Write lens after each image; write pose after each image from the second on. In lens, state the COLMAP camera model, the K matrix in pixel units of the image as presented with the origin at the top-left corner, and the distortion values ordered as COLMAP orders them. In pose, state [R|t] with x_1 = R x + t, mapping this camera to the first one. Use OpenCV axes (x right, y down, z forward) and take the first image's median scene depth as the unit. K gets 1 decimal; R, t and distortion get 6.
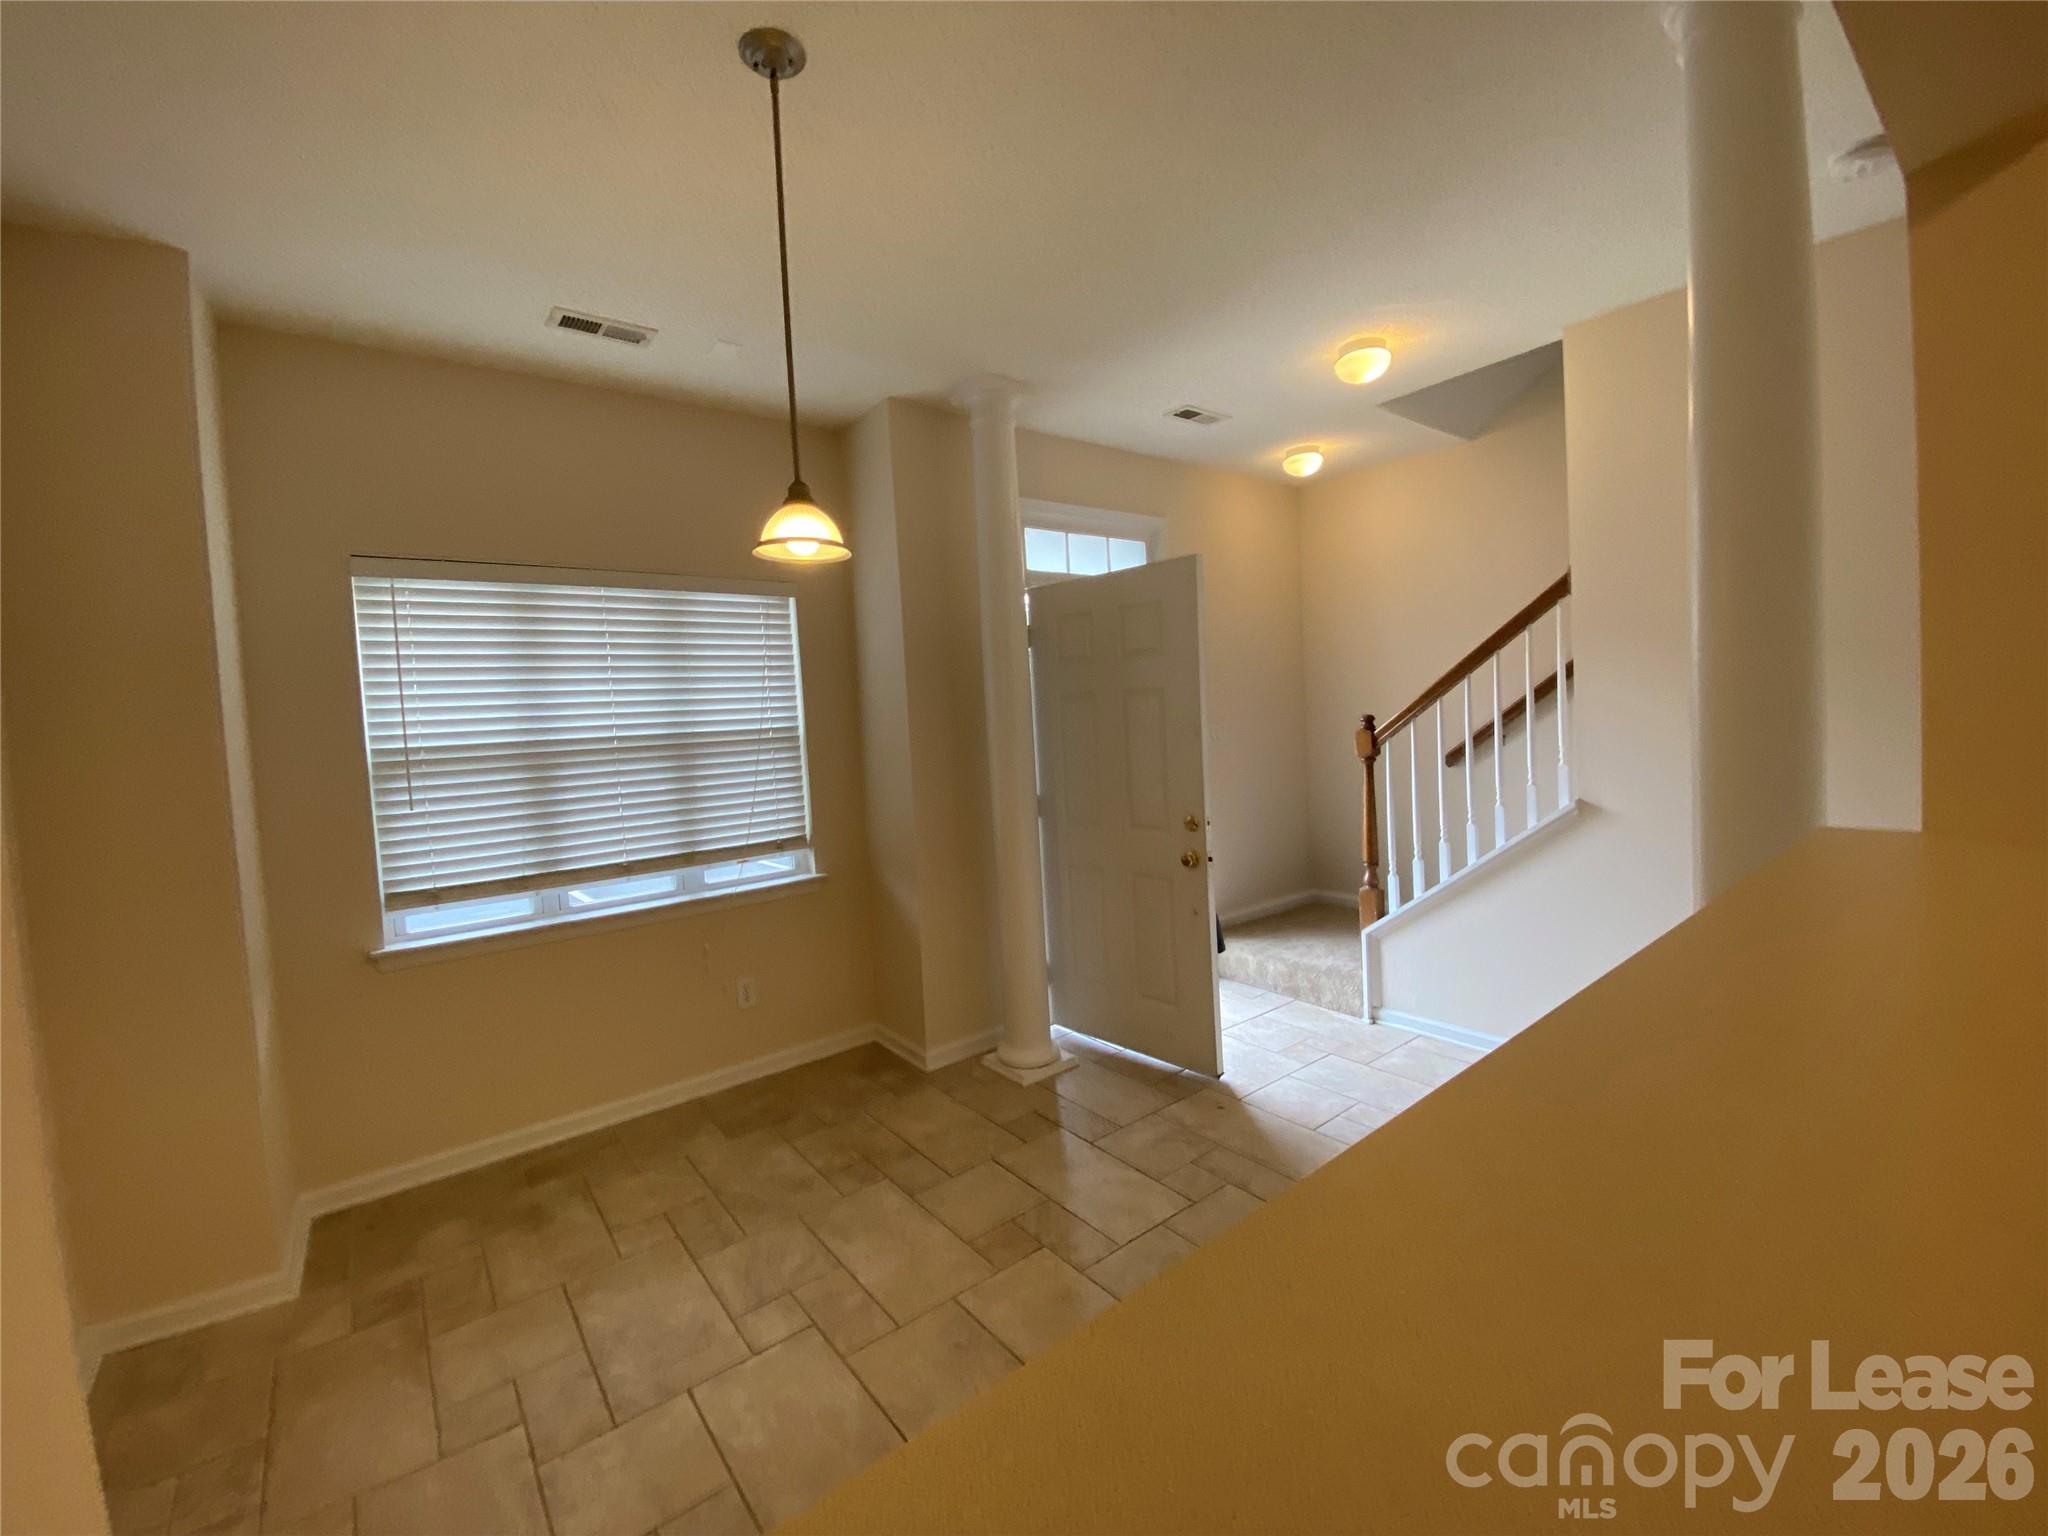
lens RADIAL K [[832.7, 0, 1039.1], [0, 832.7, 752.7], [0, 0, 1]] dist [-0.002616, -0.000338]
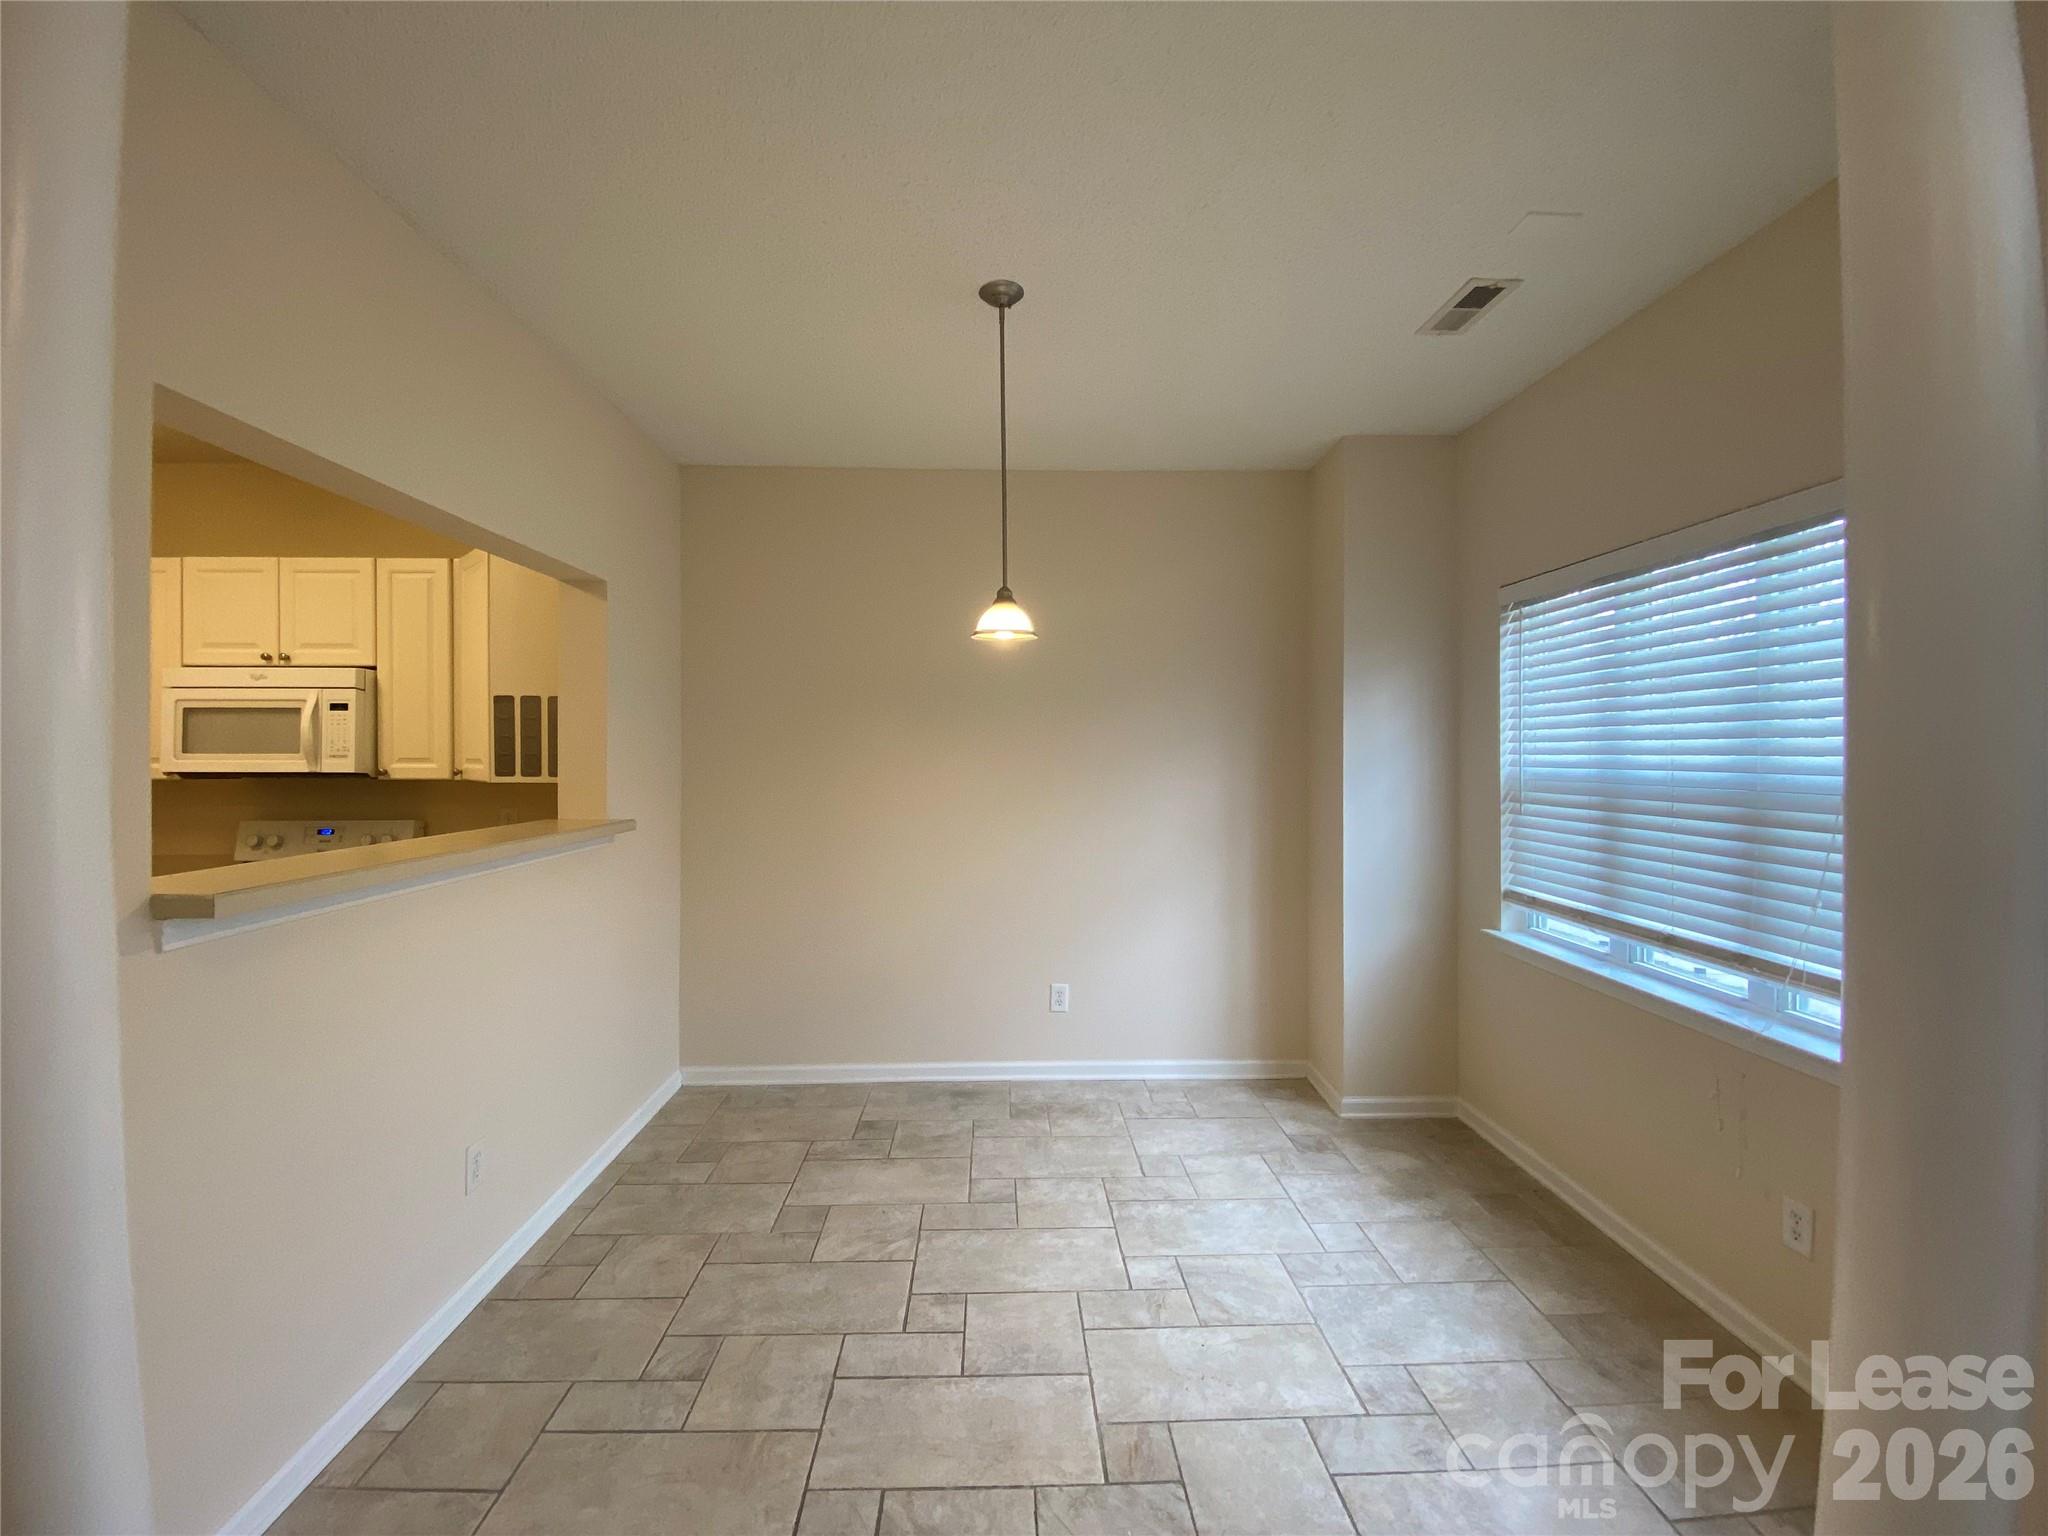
lens RADIAL K [[829.6, 0, 1018.6], [0, 829.6, 755.6], [0, 0, 1]] dist [0.000520, -0.000024]
pose [[-0.609212, 0.058771, -0.790827, 0.438010], [0.004160, 0.997473, 0.070923, -0.081206], [0.792997, 0.039918, -0.607917, 0.990285]]
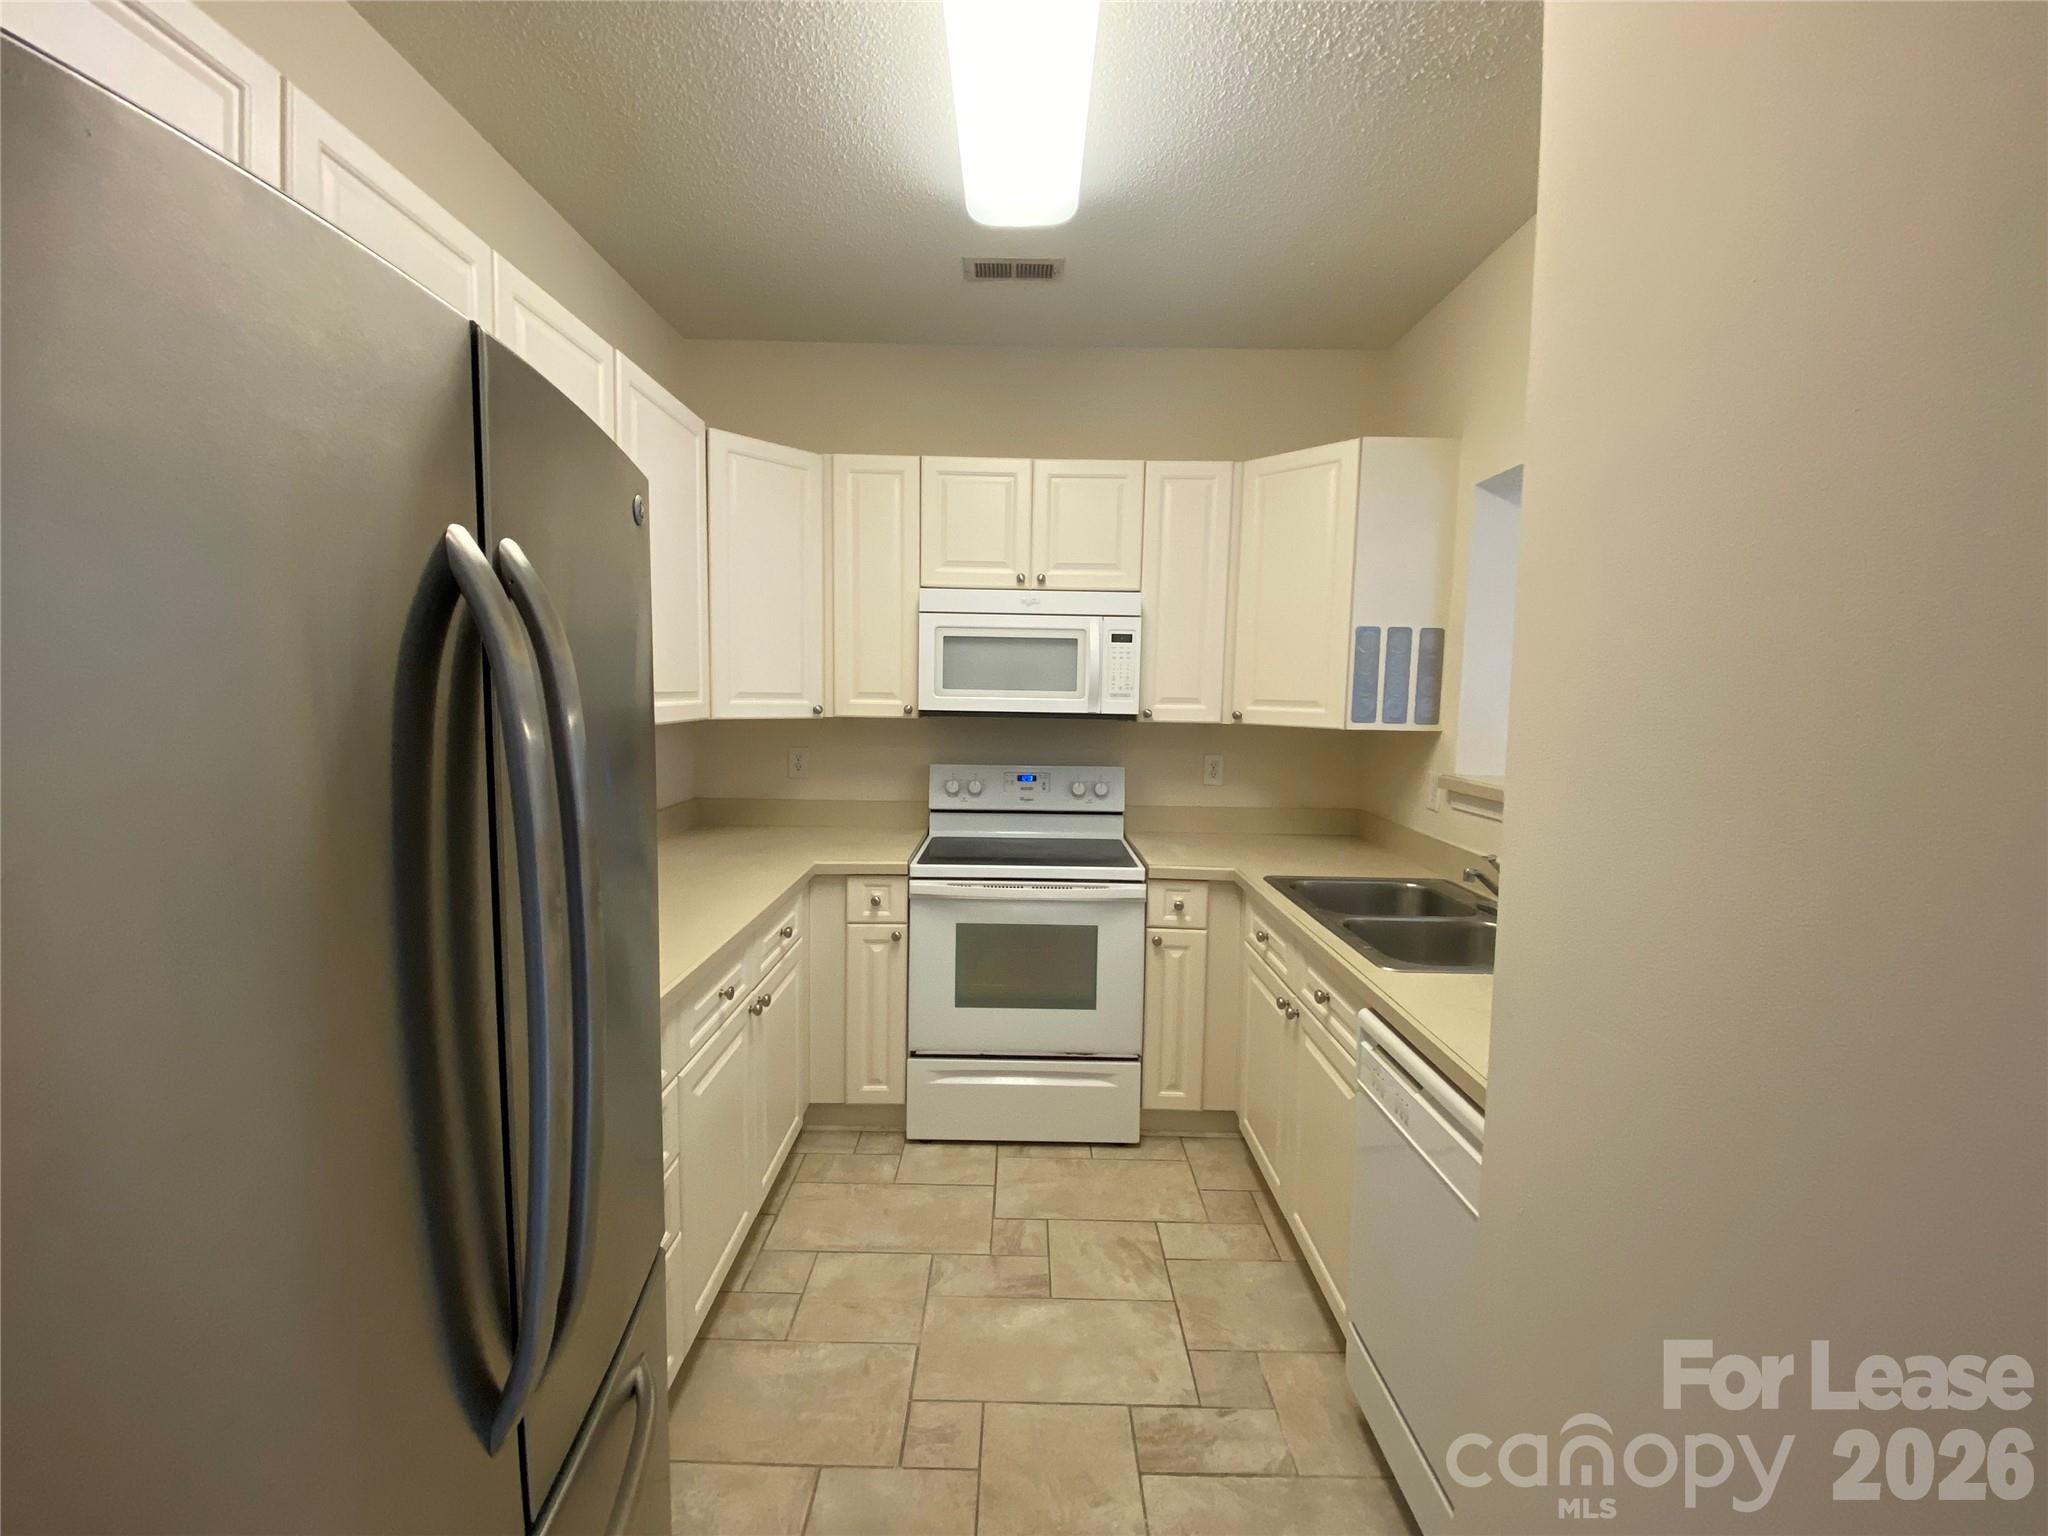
lens RADIAL K [[822.9, 0, 1024.0], [0, 822.9, 768.0], [0, 0, 1]] dist [0.059748, -0.000006]
pose [[-0.630238, 0.116309, -0.767641, 0.465447], [-0.012256, 0.987102, 0.159623, -0.080806], [0.776305, 0.110009, -0.620684, 0.942016]]
